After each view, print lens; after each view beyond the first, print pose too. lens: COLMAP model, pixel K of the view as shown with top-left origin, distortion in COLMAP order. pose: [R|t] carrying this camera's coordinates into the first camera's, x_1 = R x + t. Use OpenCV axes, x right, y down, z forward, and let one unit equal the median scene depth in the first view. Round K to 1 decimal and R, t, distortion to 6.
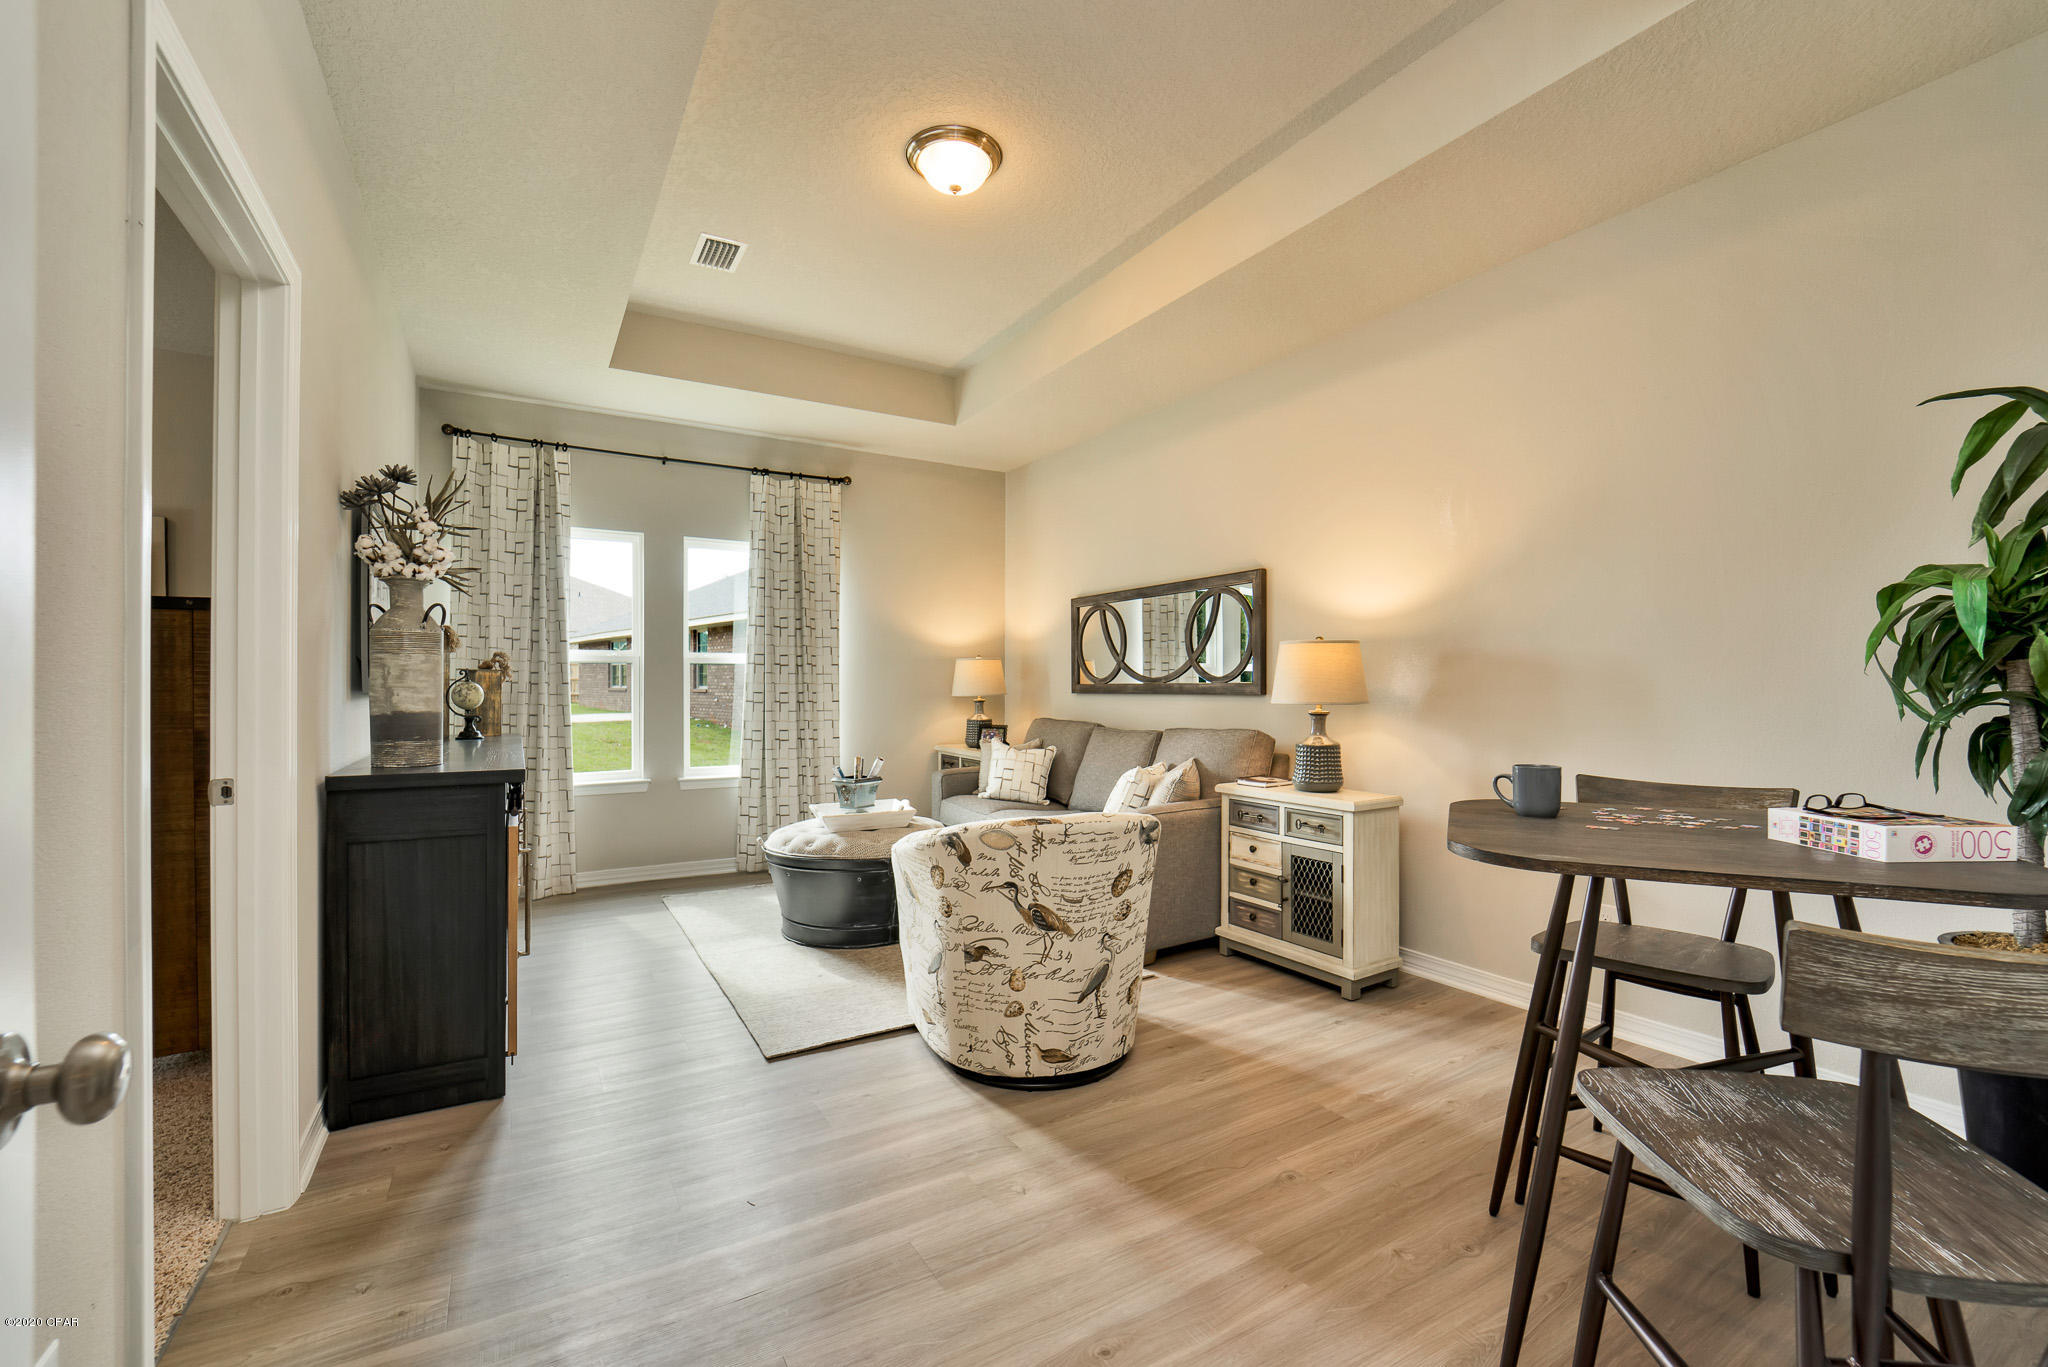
lens RADIAL K [[841.0, 0, 1017.4], [0, 841.0, 683.5], [0, 0, 1]] dist [-0.026066, 0.000037]
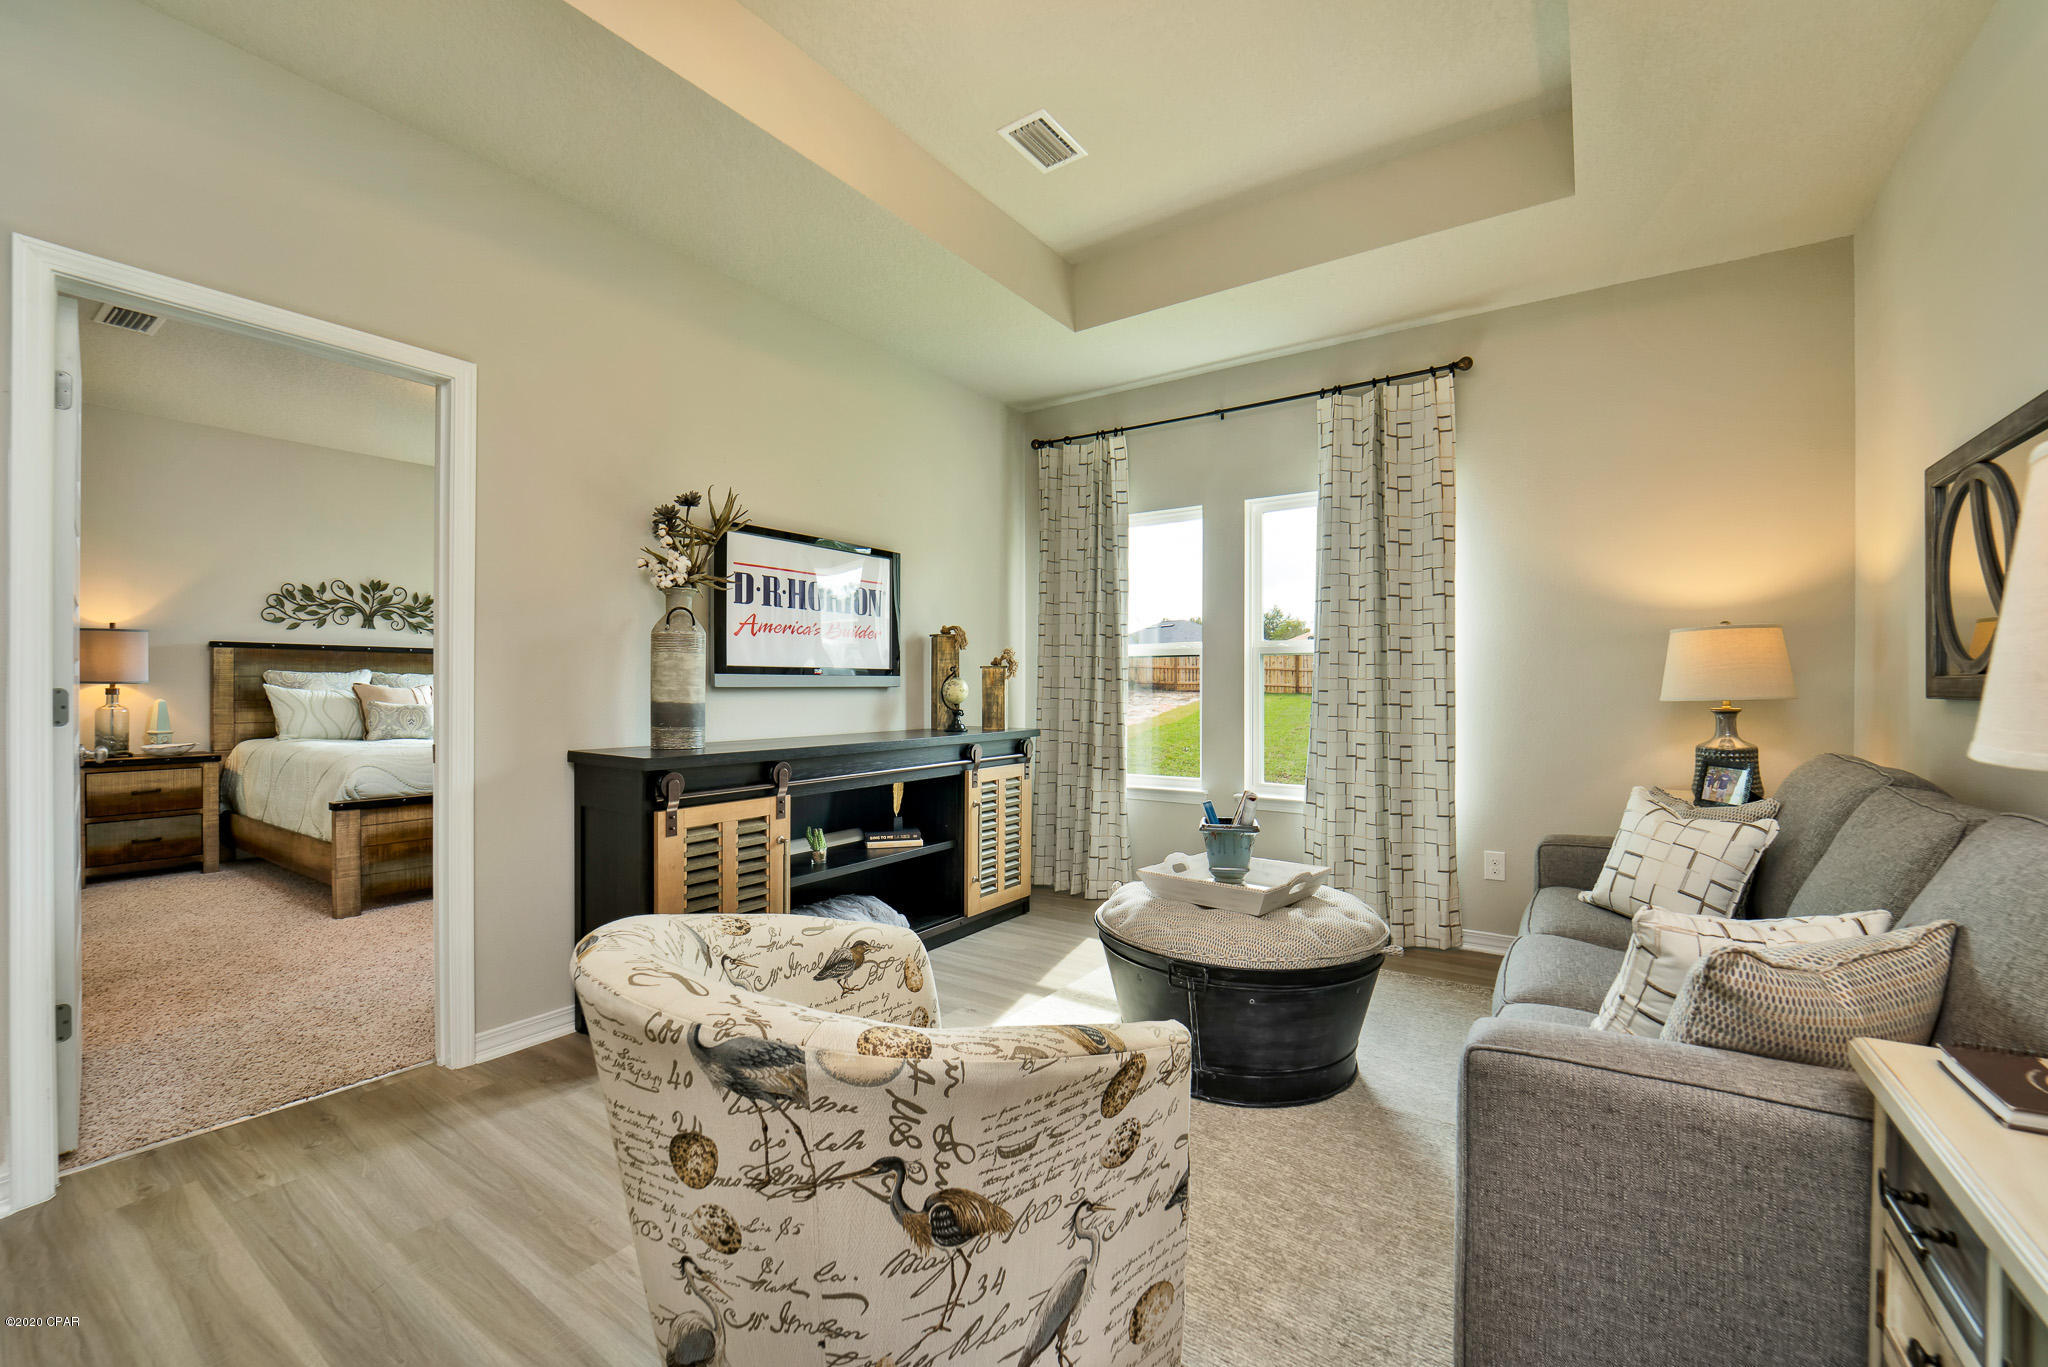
lens RADIAL K [[841.0, 0, 1017.3], [0, 841.0, 690.0], [0, 0, 1]] dist [-0.026066, 0.000037]
pose [[0.413917, 0.005599, -0.910298, 0.253411], [0.002544, 0.999970, 0.007307, 0.004019], [0.910311, -0.005340, 0.413890, 0.448065]]
